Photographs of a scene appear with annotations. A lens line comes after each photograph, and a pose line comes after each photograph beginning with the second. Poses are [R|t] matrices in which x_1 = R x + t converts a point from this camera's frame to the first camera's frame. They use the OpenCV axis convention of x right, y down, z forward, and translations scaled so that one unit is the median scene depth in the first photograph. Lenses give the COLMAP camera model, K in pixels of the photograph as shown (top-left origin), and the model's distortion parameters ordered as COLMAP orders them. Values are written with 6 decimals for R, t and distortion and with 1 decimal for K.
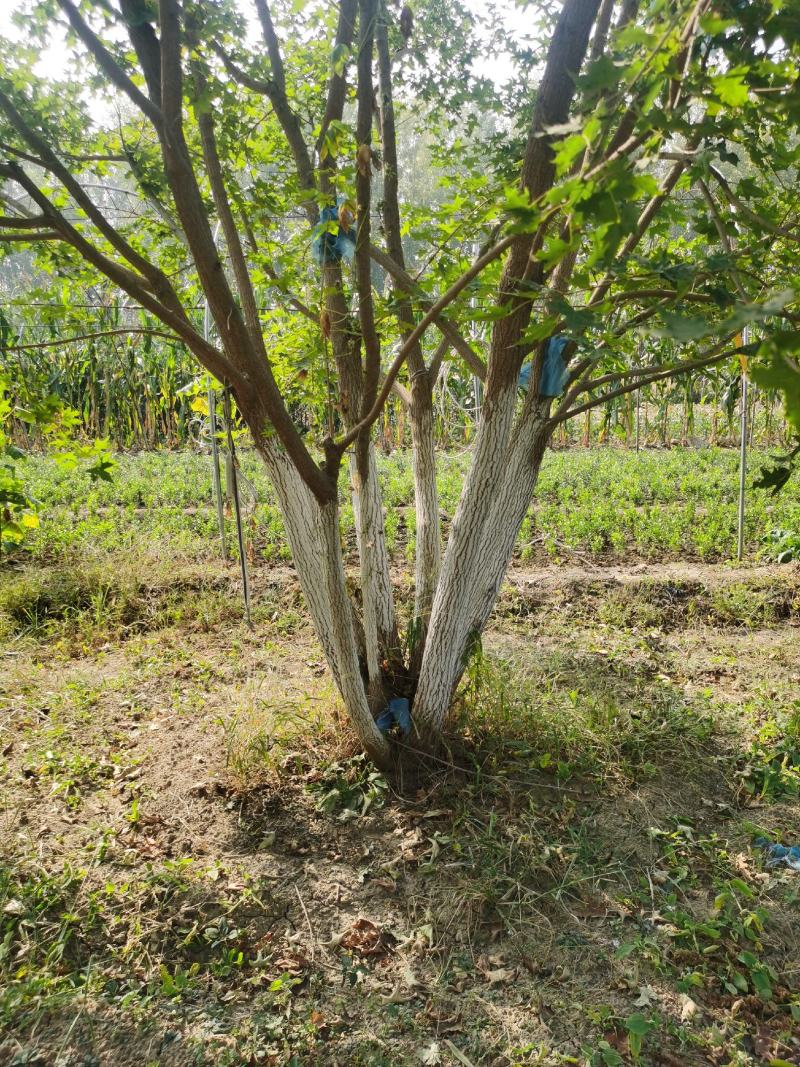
lens RADIAL K [[768.3, 0, 400.2], [0, 768.3, 533.1], [0, 0, 1]] dist [0.007418, 0.000342]
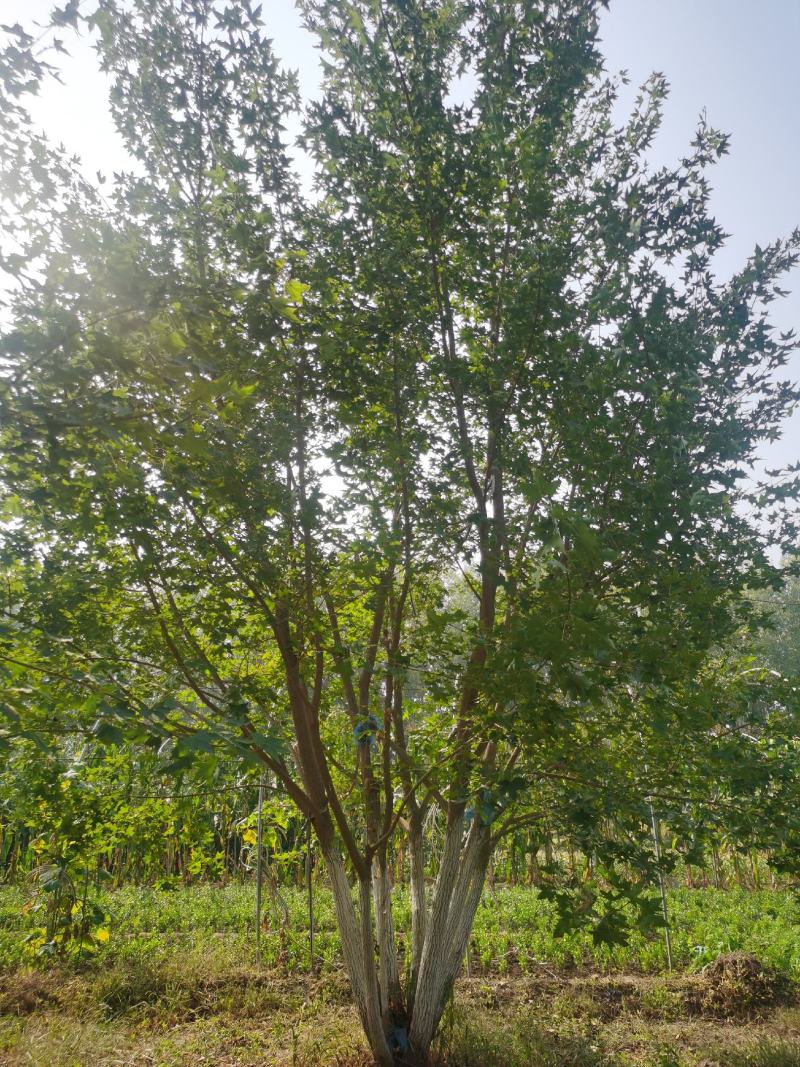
lens RADIAL K [[768.3, 0, 399.3], [0, 768.3, 532.8], [0, 0, 1]] dist [0.007418, 0.000342]
pose [[0.999930, 0.011200, -0.003766, -0.005895], [-0.011502, 0.849534, -0.527408, 0.115285], [-0.002708, 0.527415, 0.849604, -0.537846]]
